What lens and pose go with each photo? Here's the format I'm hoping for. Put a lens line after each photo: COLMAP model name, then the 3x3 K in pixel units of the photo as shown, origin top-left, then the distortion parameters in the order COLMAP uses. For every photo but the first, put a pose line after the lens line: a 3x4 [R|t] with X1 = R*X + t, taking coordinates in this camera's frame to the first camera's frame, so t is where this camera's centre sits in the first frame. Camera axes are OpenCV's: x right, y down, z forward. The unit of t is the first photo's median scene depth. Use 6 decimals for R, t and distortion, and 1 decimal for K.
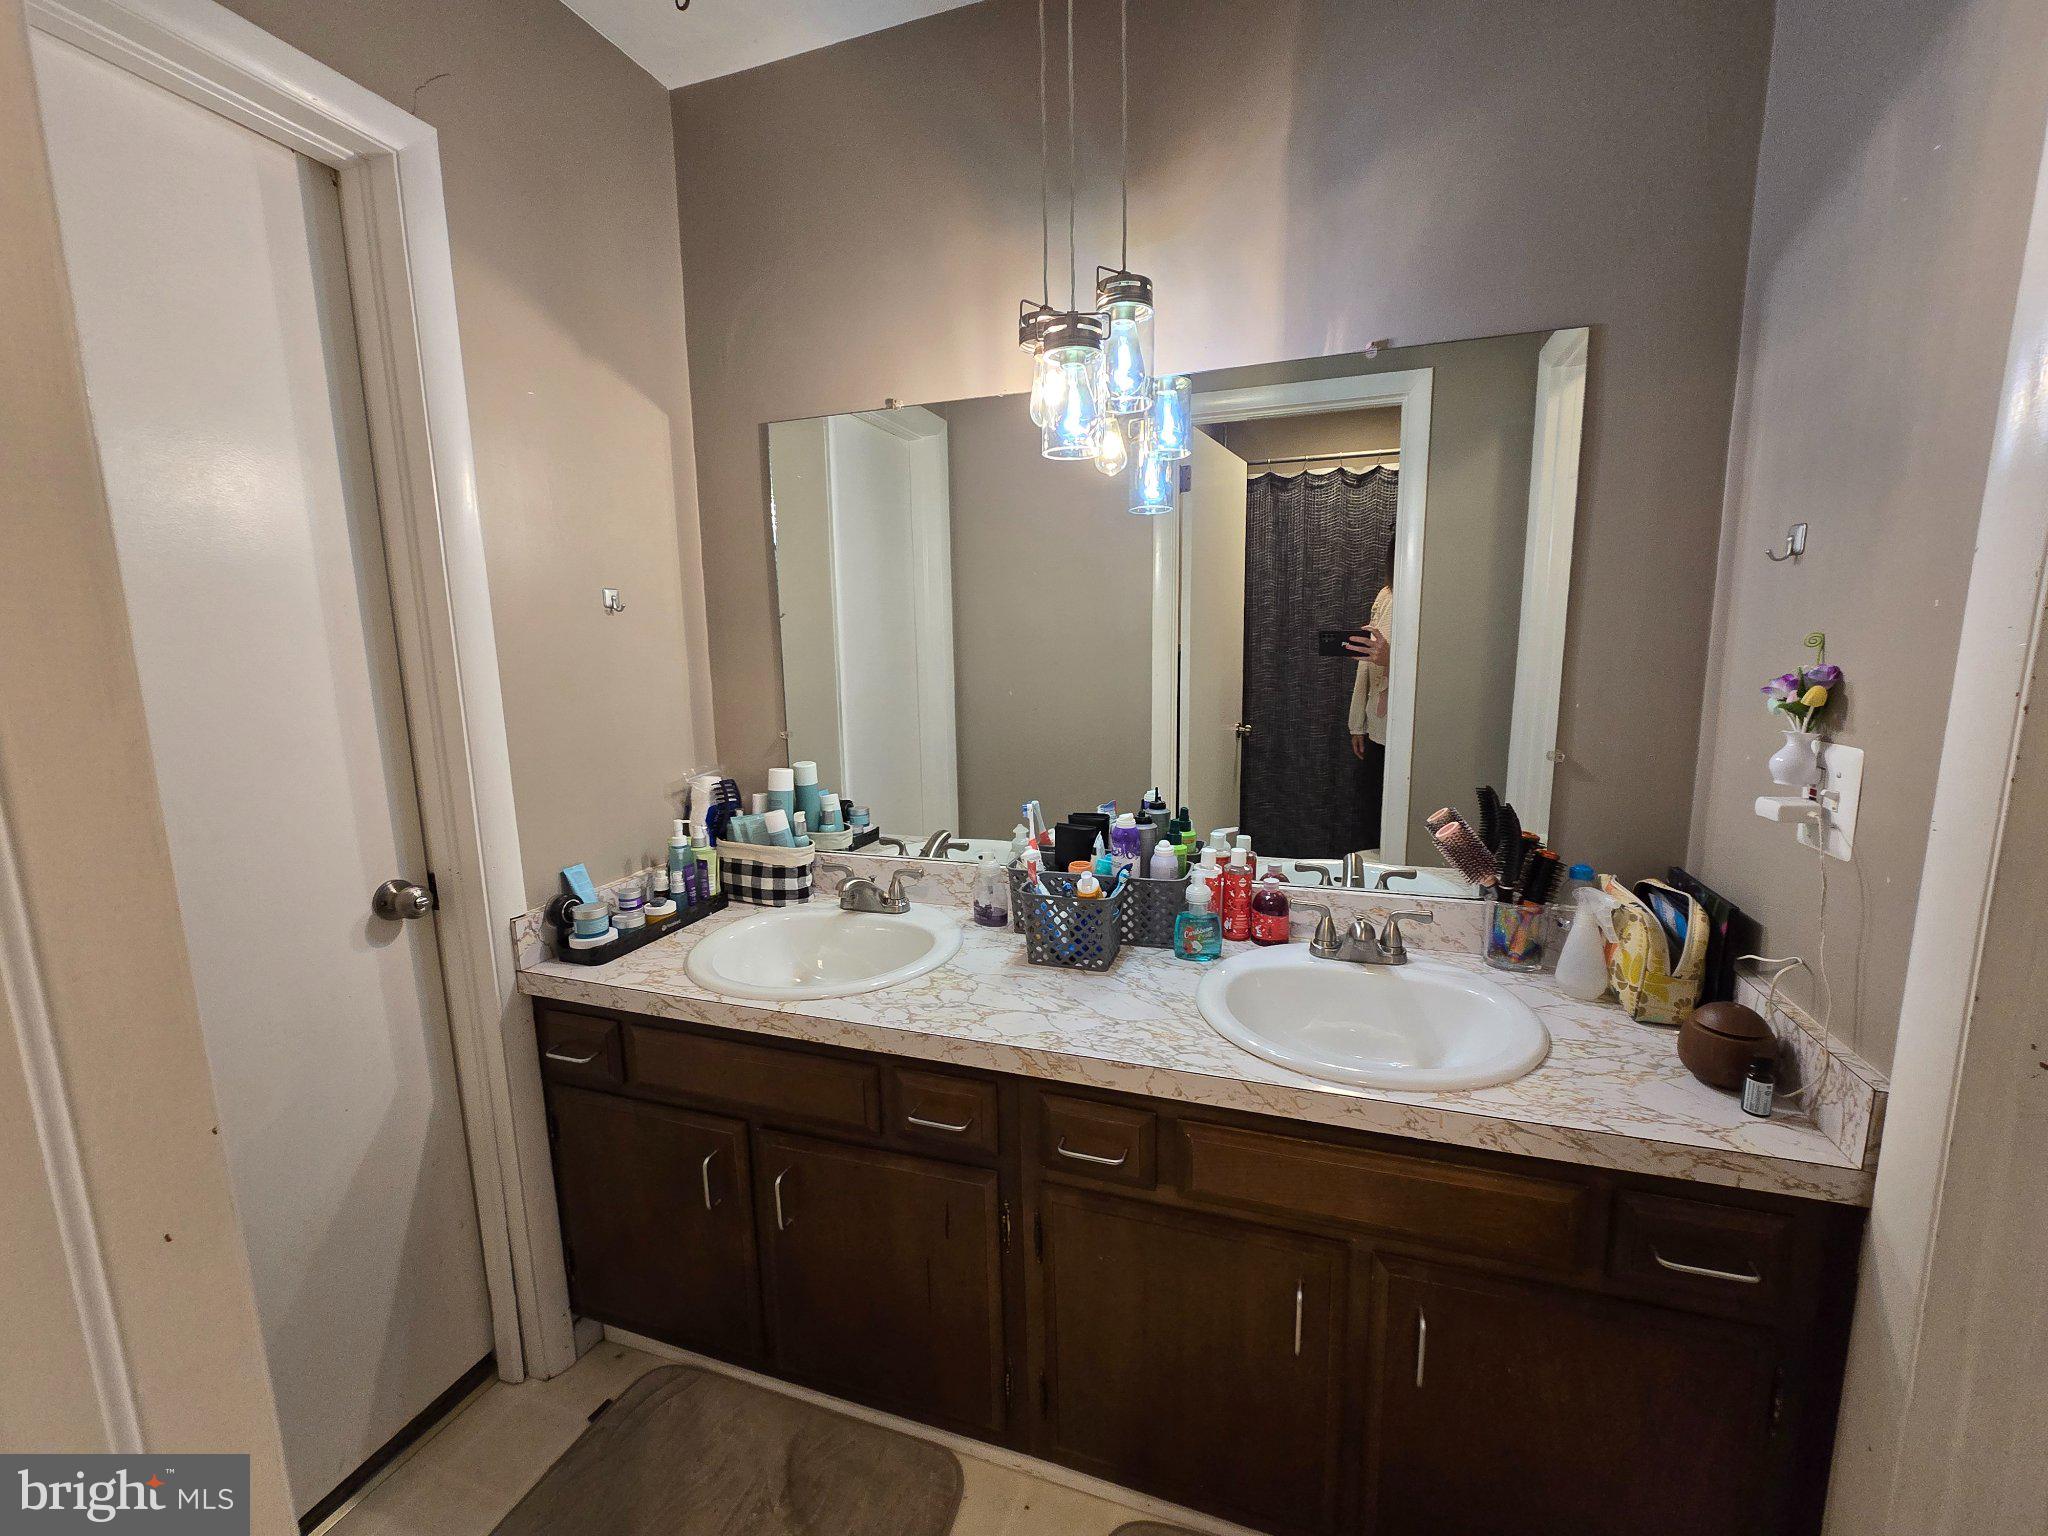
lens RADIAL K [[831.6, 0, 1024.5], [0, 831.6, 777.9], [0, 0, 1]] dist [-0.000733, -0.005012]
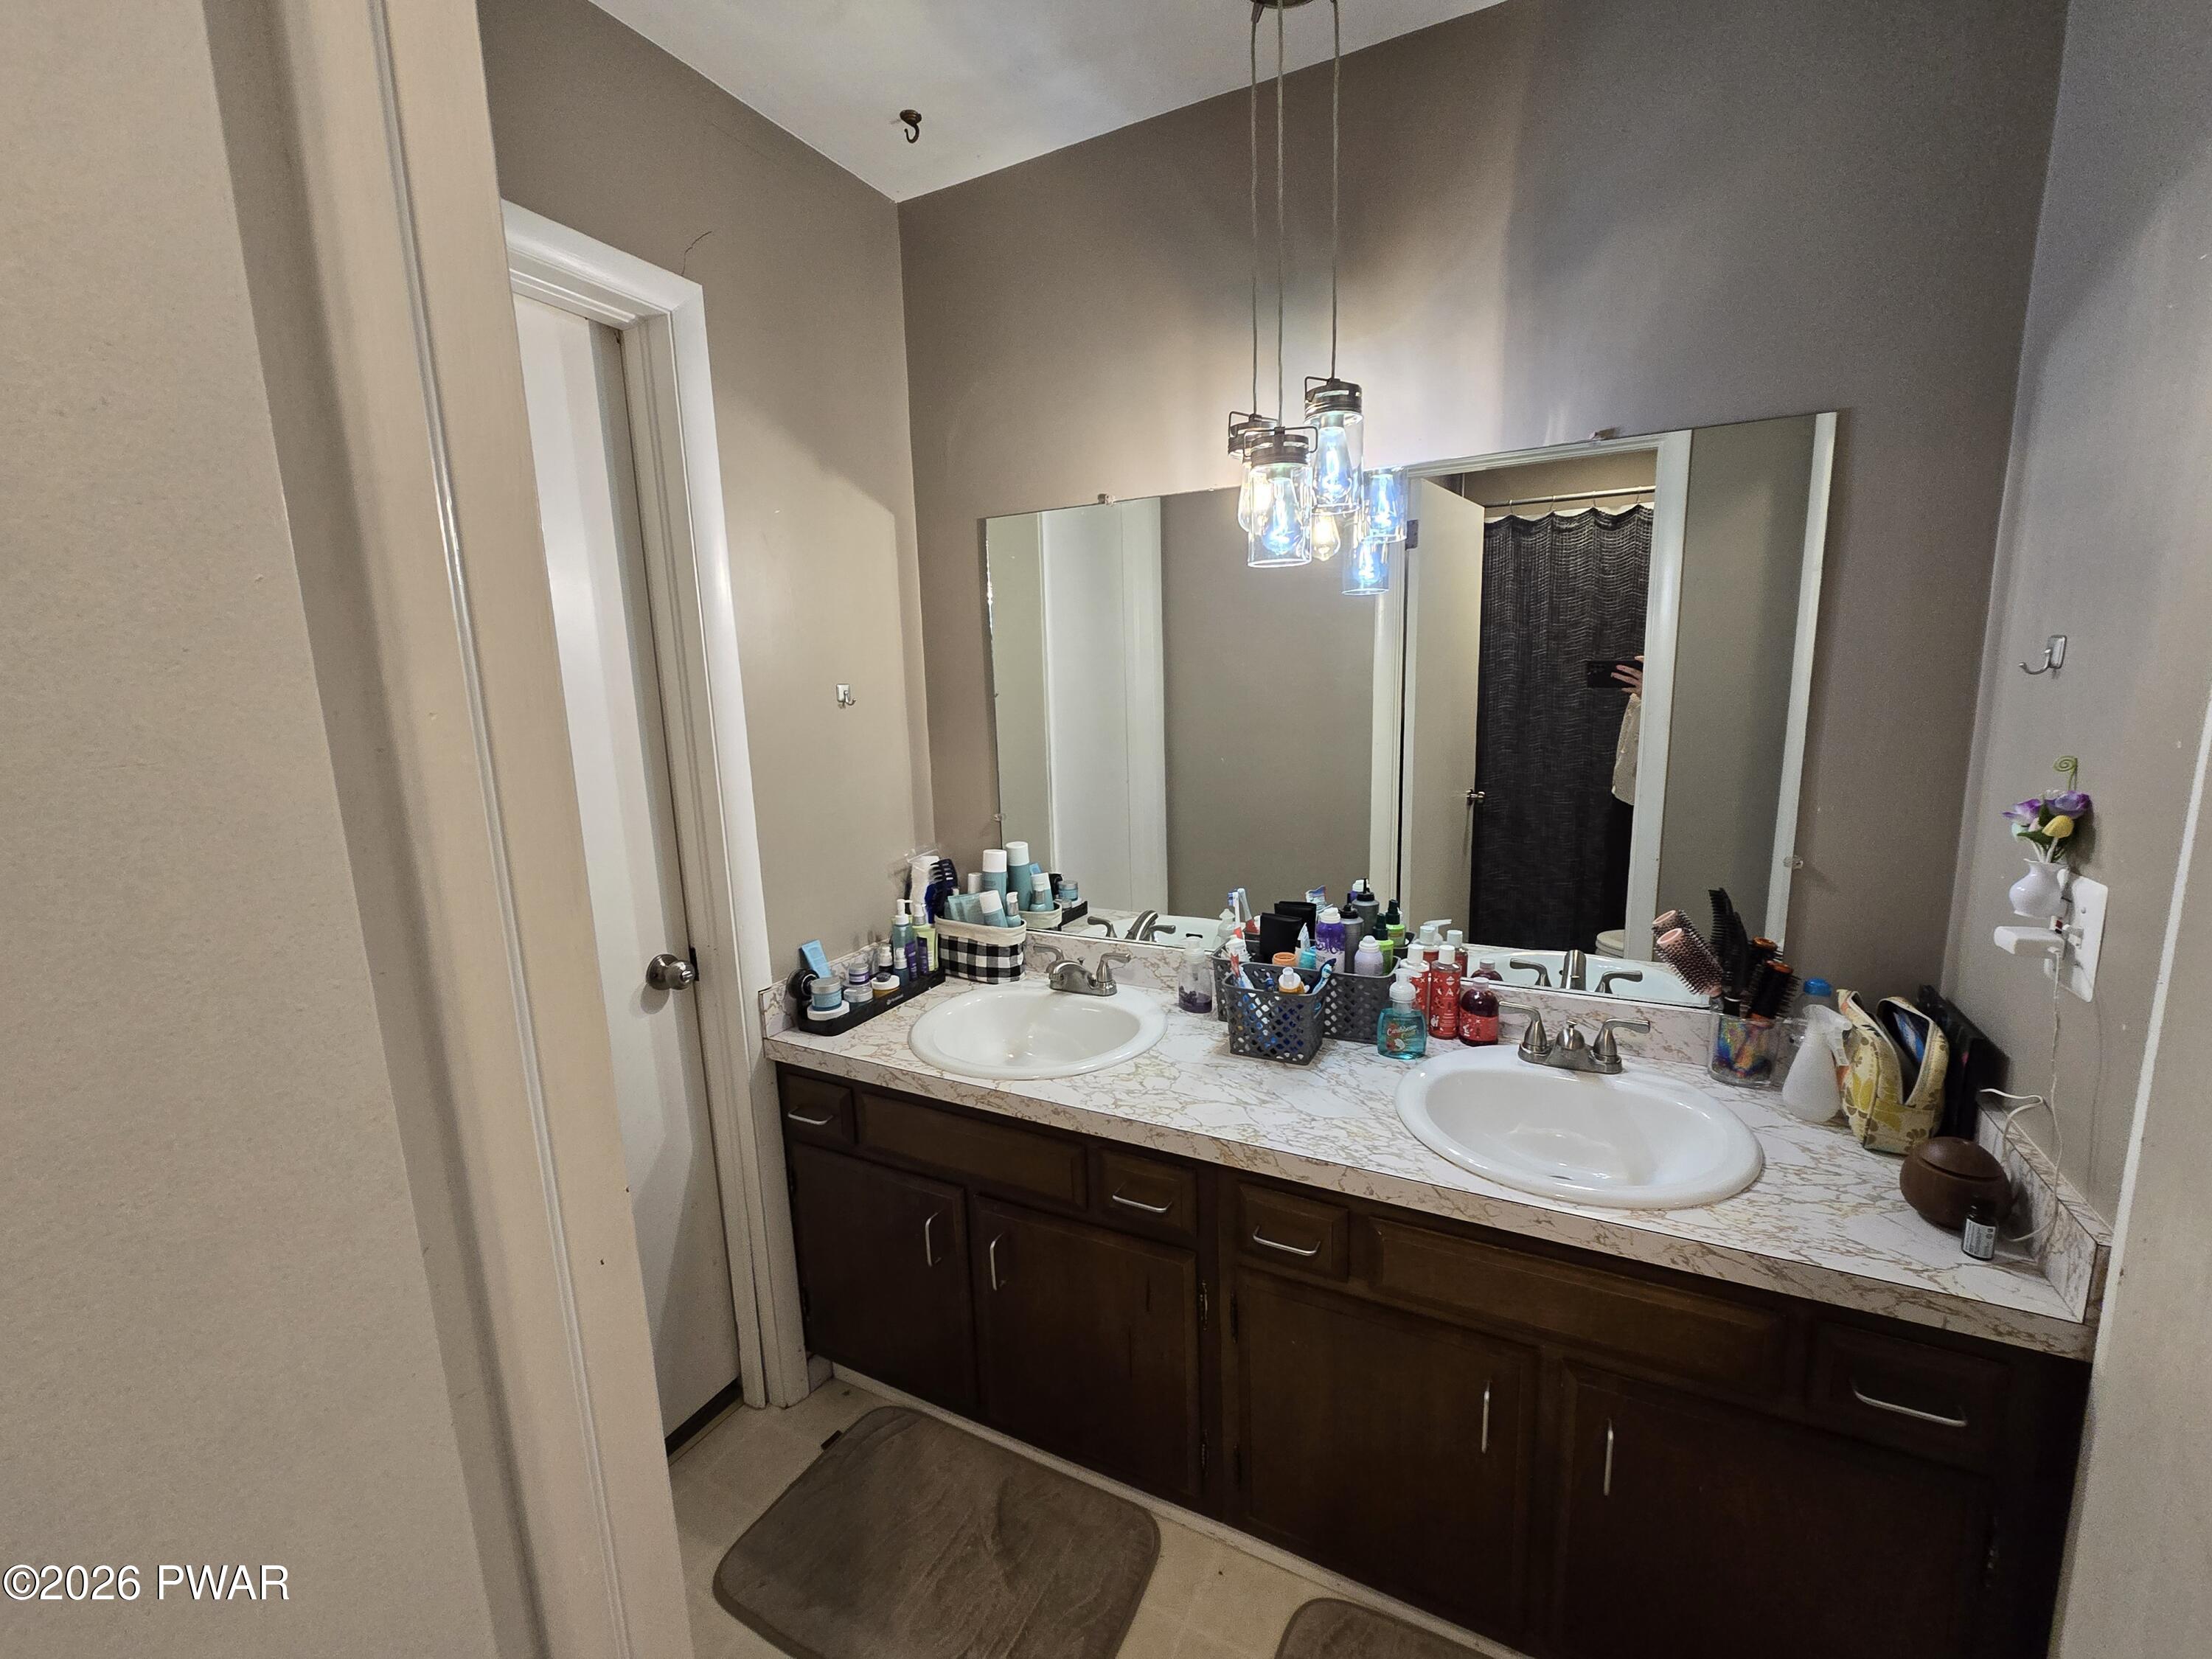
lens RADIAL K [[901.3, 0, 1115.2], [0, 901.3, 837.8], [0, 0, 1]] dist [-0.005792, 0.000464]
pose [[0.990043, 0.013511, -0.140112, 0.017891], [-0.011060, 0.999772, 0.018254, -0.067303], [0.140327, -0.016522, 0.989967, -0.126714]]
